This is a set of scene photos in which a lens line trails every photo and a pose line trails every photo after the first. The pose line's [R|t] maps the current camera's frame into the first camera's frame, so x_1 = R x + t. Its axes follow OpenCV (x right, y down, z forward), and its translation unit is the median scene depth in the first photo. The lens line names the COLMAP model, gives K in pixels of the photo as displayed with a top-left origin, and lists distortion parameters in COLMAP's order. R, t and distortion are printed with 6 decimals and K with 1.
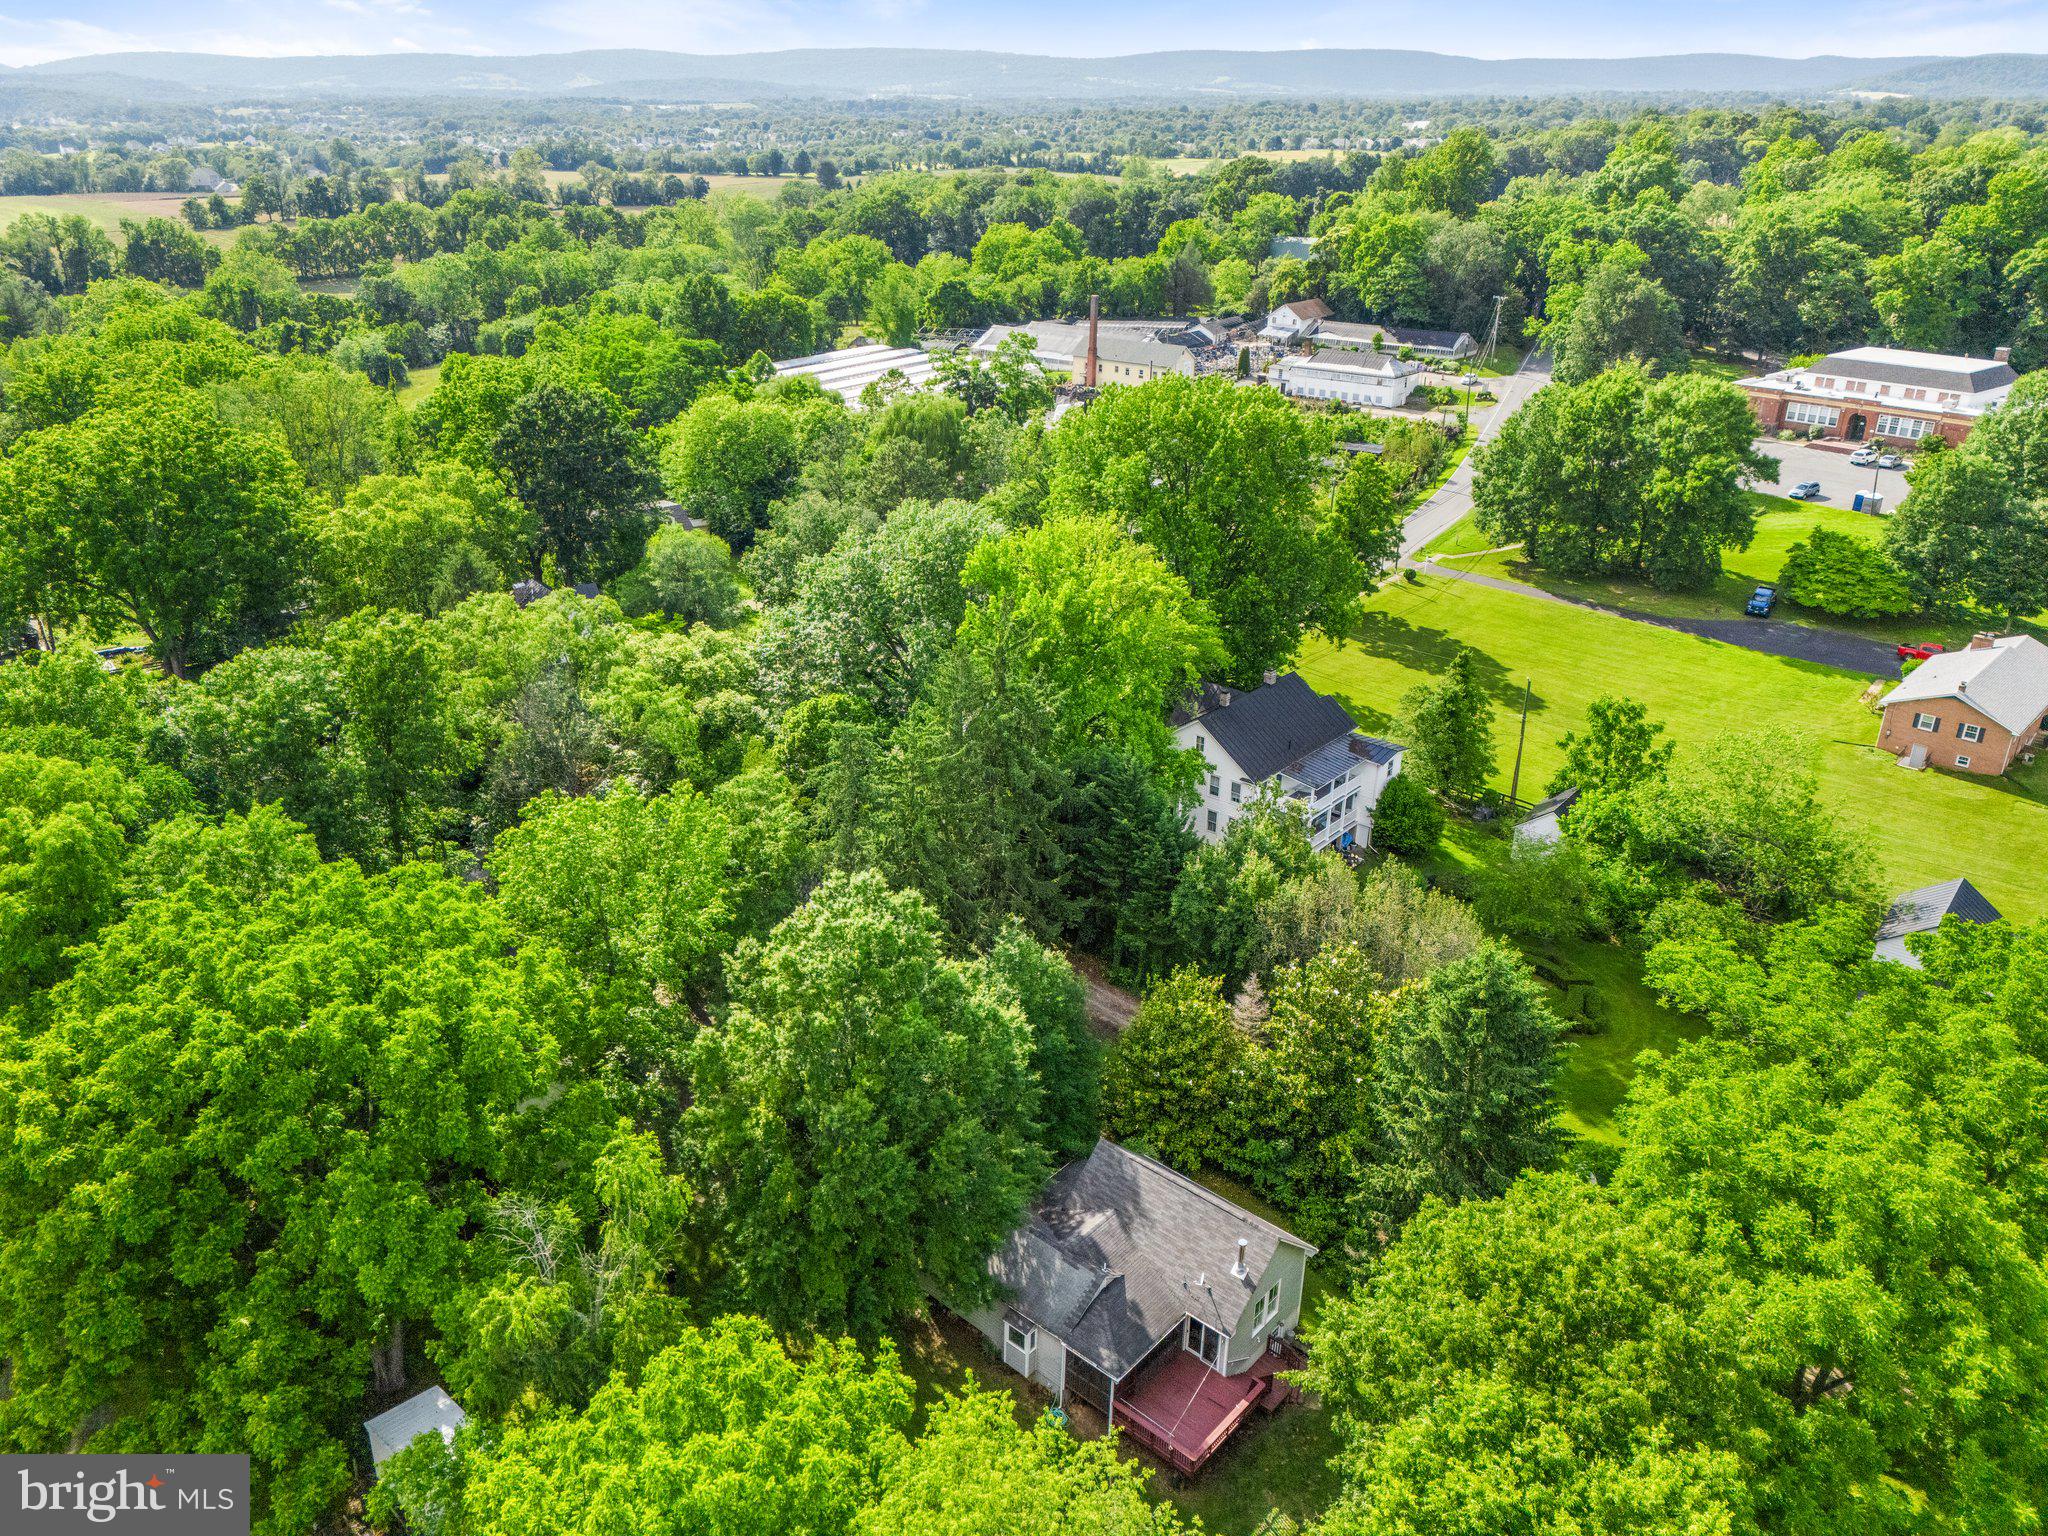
lens RADIAL K [[1540.7, 0, 1007.1], [0, 1540.7, 772.5], [0, 0, 1]] dist [0.061519, -0.048806]
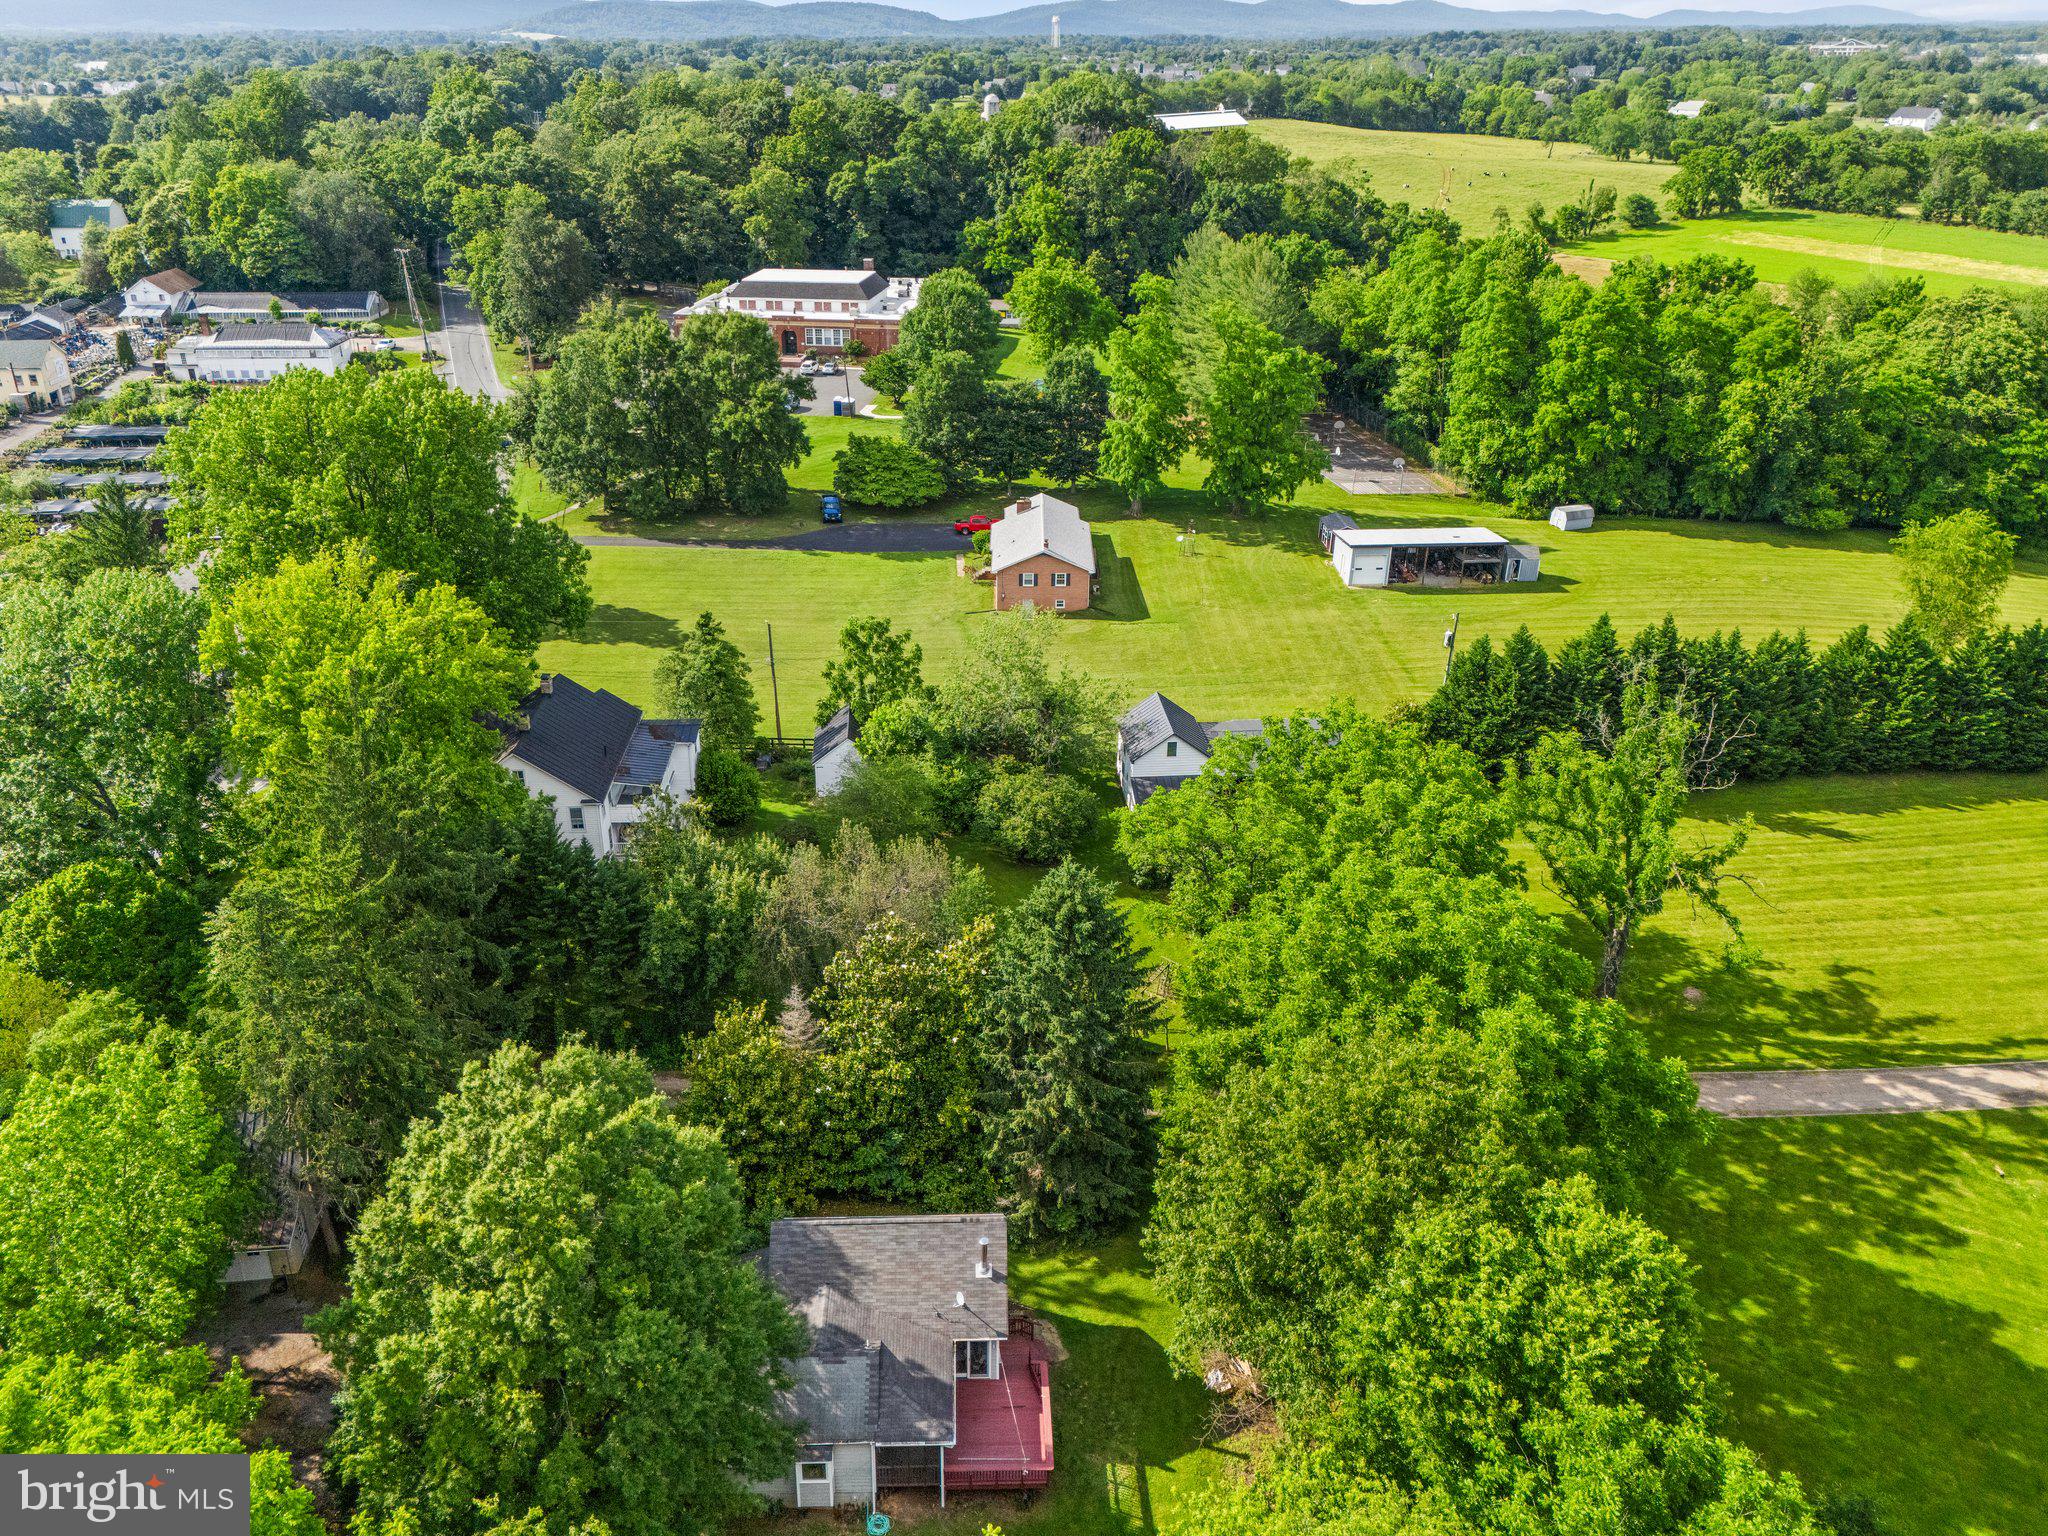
lens RADIAL K [[1540.7, 0, 1017.6], [0, 1540.7, 765.7], [0, 0, 1]] dist [0.061519, -0.048806]
pose [[0.720055, -0.299366, 0.626019, -0.120362], [0.281447, 0.950611, 0.130864, -0.033717], [-0.634277, 0.081962, 0.768749, 0.078028]]
